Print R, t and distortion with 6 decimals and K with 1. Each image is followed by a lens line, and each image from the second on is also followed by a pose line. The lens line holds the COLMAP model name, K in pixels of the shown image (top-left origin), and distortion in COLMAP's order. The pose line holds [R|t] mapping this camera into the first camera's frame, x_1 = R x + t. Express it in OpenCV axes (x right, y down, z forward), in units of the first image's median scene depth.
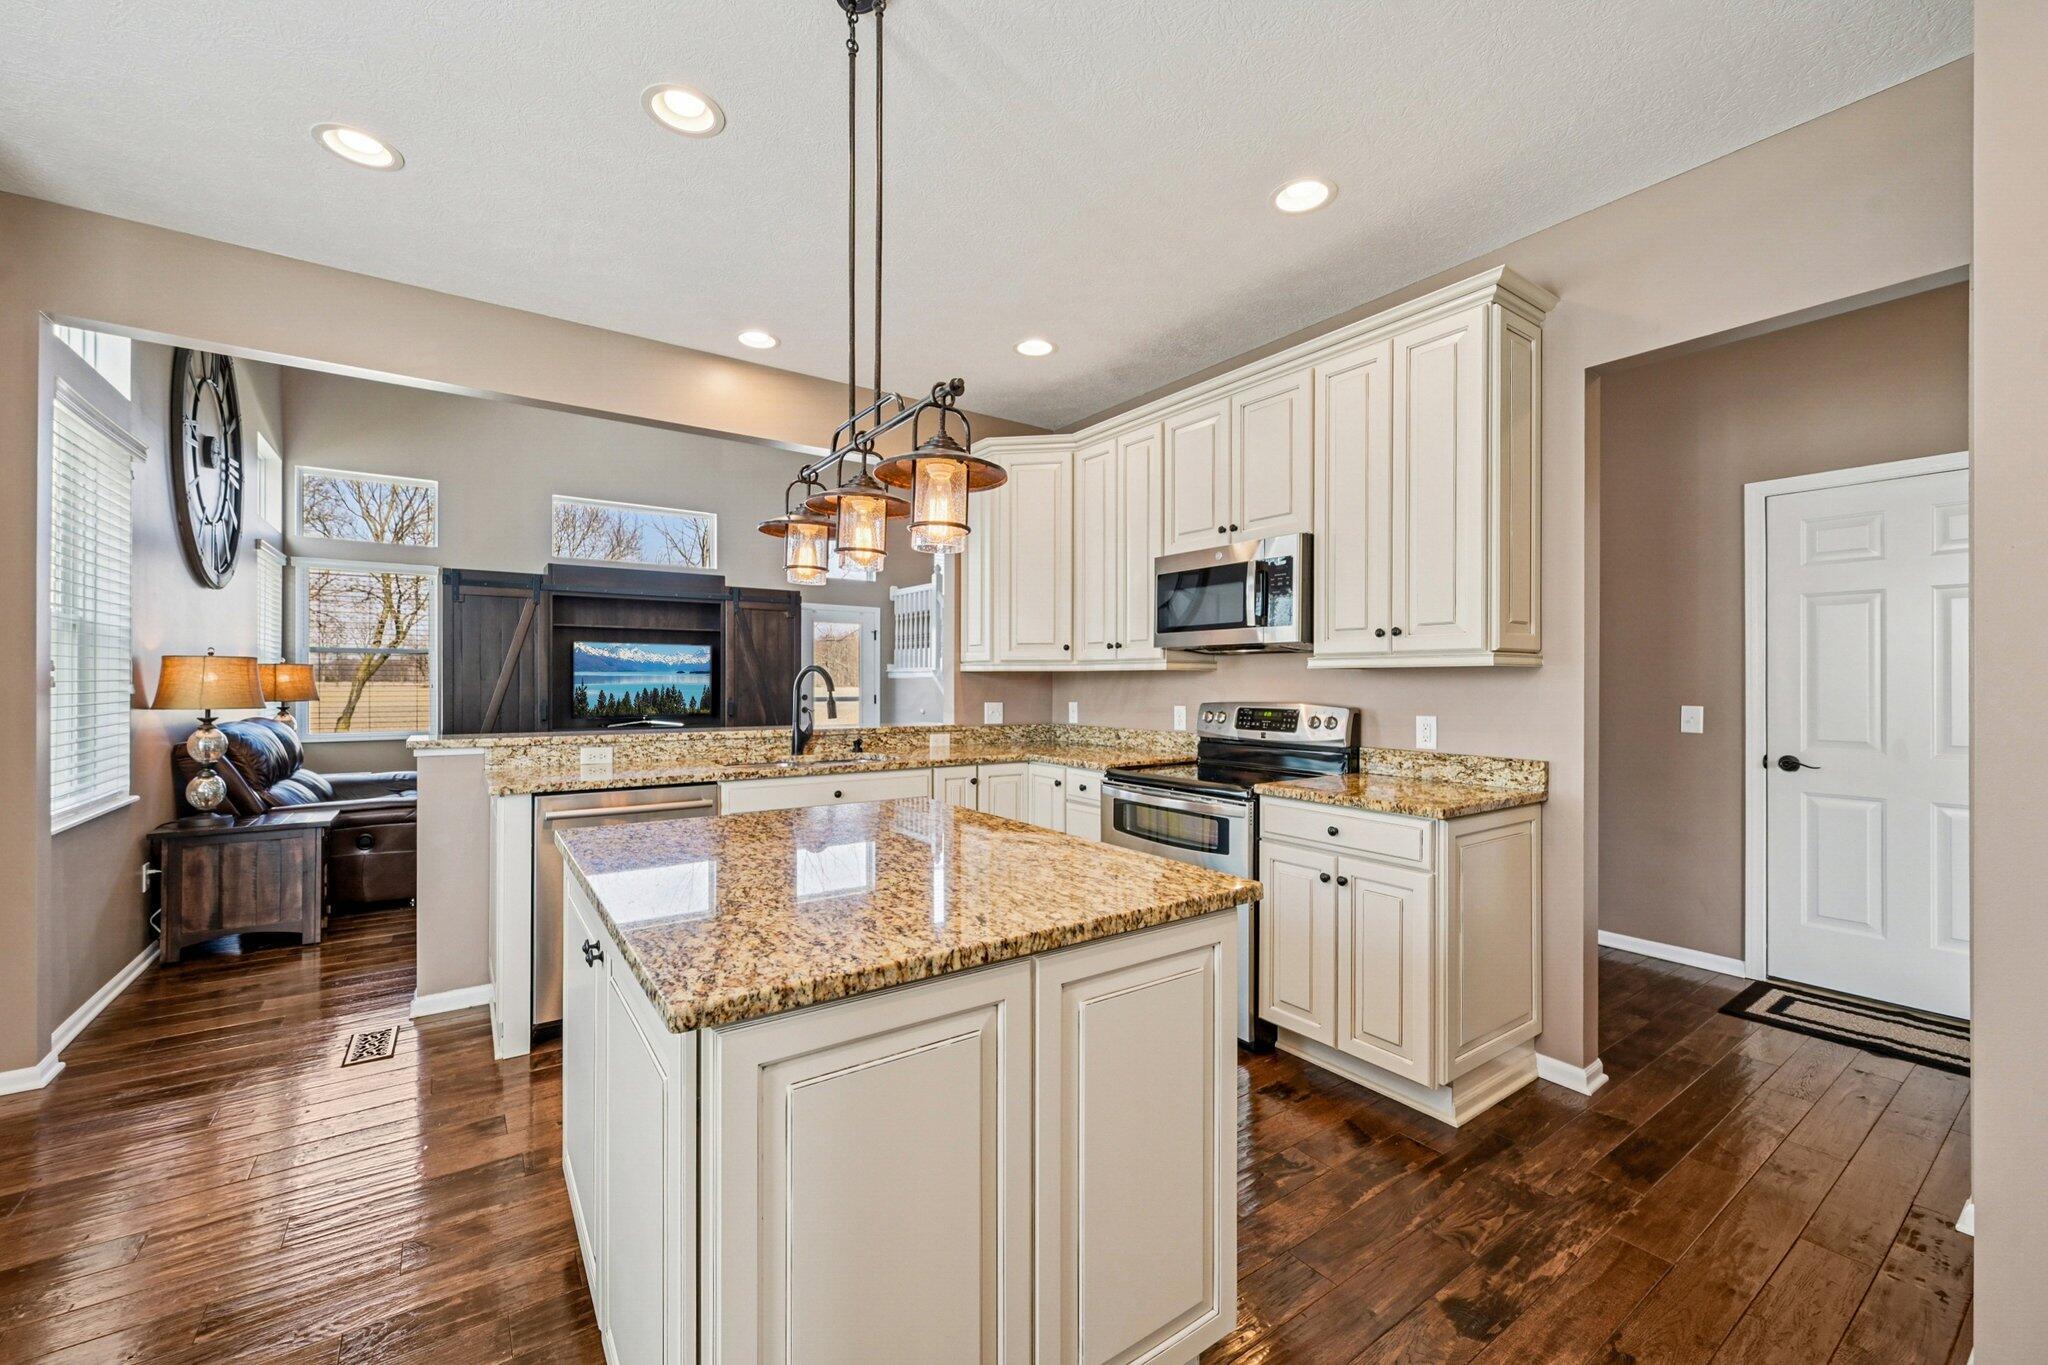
lens RADIAL K [[824.2, 0, 1025.1], [0, 824.2, 686.2], [0, 0, 1]] dist [0.007662, -0.000976]
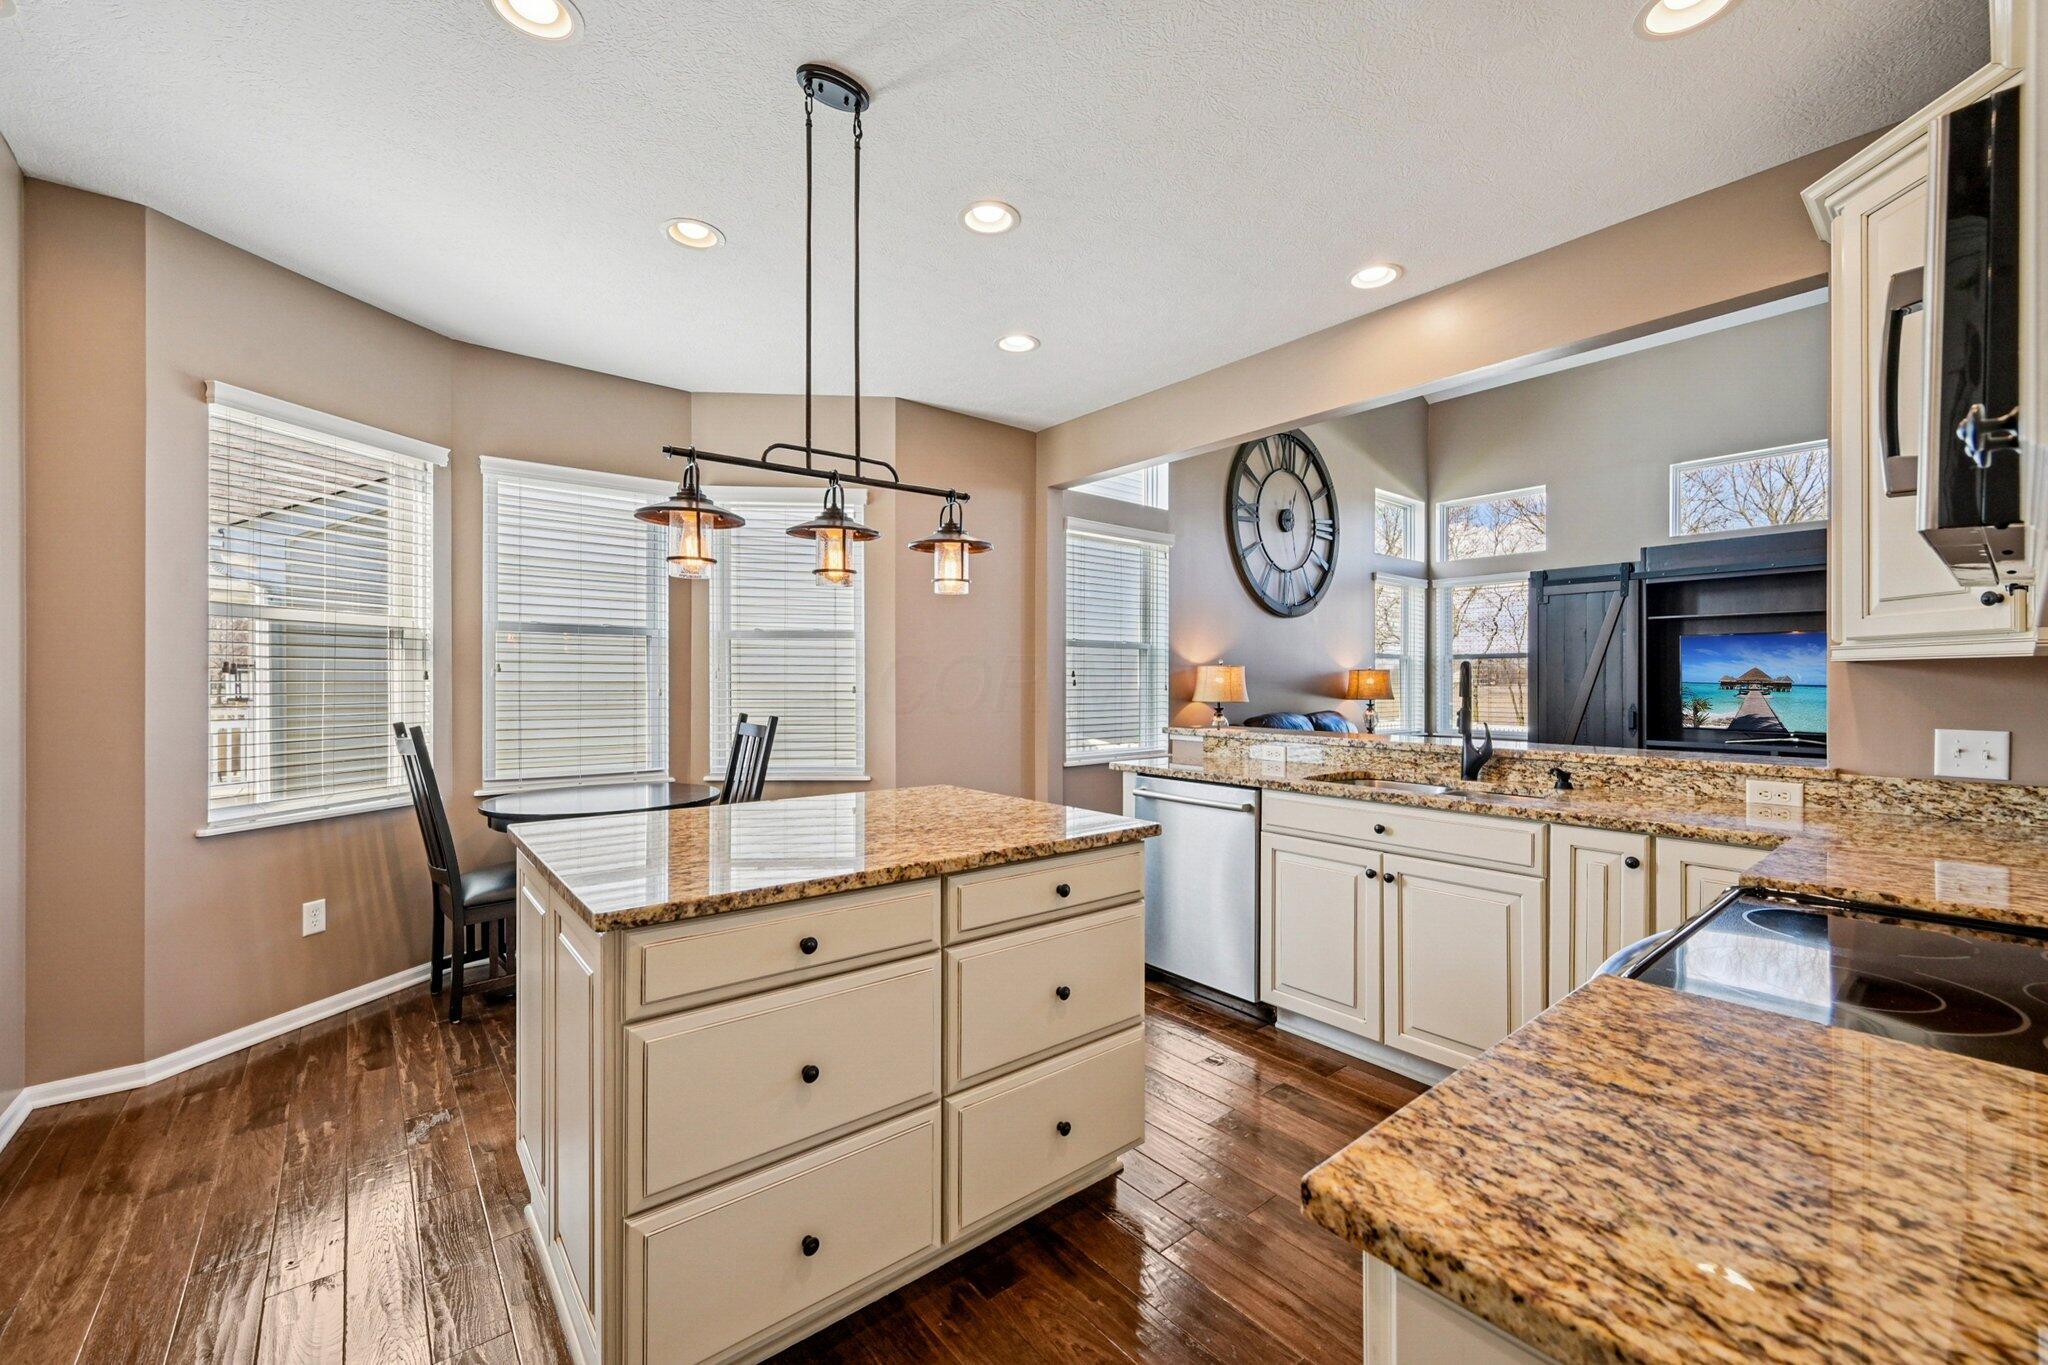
lens RADIAL K [[824.2, 0, 1009.3], [0, 824.2, 684.5], [0, 0, 1]] dist [0.007662, -0.000976]
pose [[0.062198, -0.000185, -0.998064, 0.435069], [-0.008085, 0.999967, -0.000690, -0.000467], [0.998031, 0.008113, 0.062195, 0.510657]]
